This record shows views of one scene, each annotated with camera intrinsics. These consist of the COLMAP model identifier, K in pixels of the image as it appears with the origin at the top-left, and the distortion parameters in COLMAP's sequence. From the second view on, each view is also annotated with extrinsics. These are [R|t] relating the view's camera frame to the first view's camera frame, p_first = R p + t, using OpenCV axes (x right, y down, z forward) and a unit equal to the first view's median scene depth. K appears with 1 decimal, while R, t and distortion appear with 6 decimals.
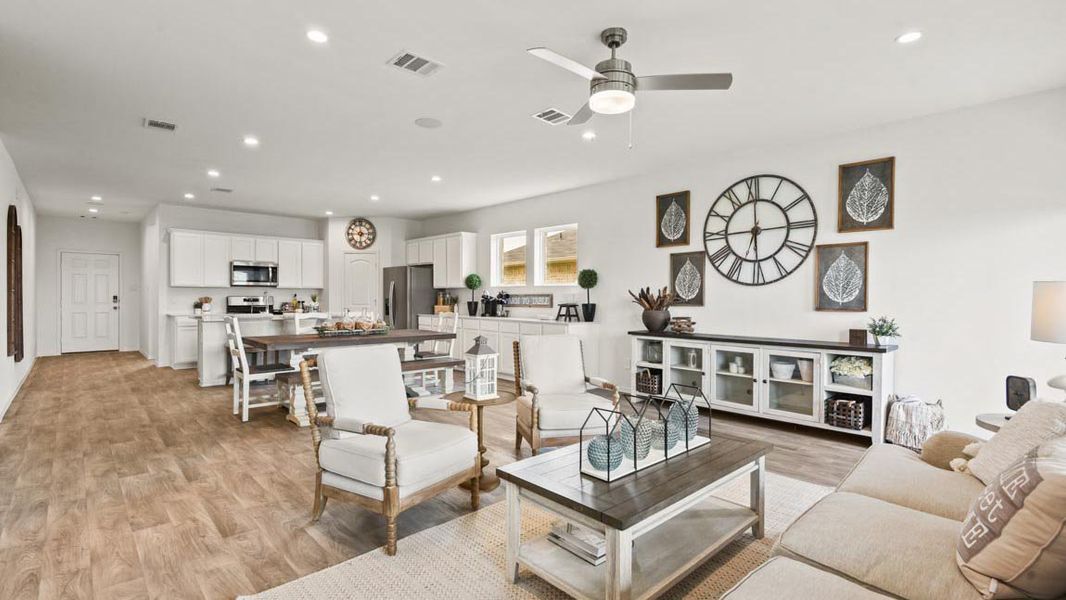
lens RADIAL K [[486.0, 0, 533.0], [0, 486.0, 300.0], [0, 0, 1]] dist [-0.001597, -0.000472]
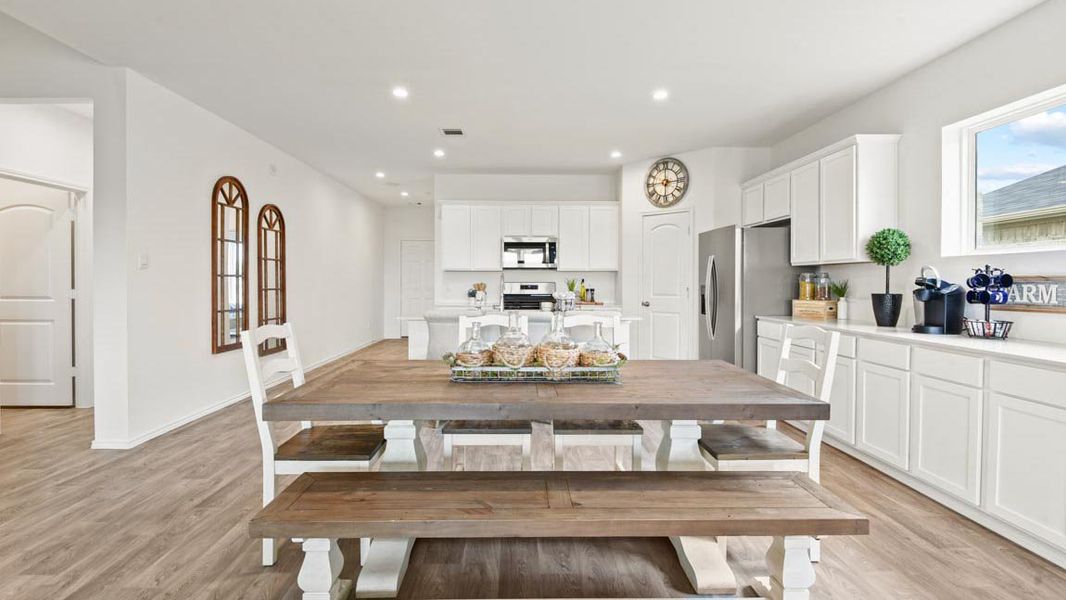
lens RADIAL K [[489.1, 0, 530.0], [0, 489.1, 284.1], [0, 0, 1]] dist [-0.000392, -0.000565]
pose [[0.738802, 0.000954, -0.673922, -0.062670], [-0.003153, 0.999993, -0.002041, -0.003298], [0.673915, 0.003633, 0.738800, 0.444820]]
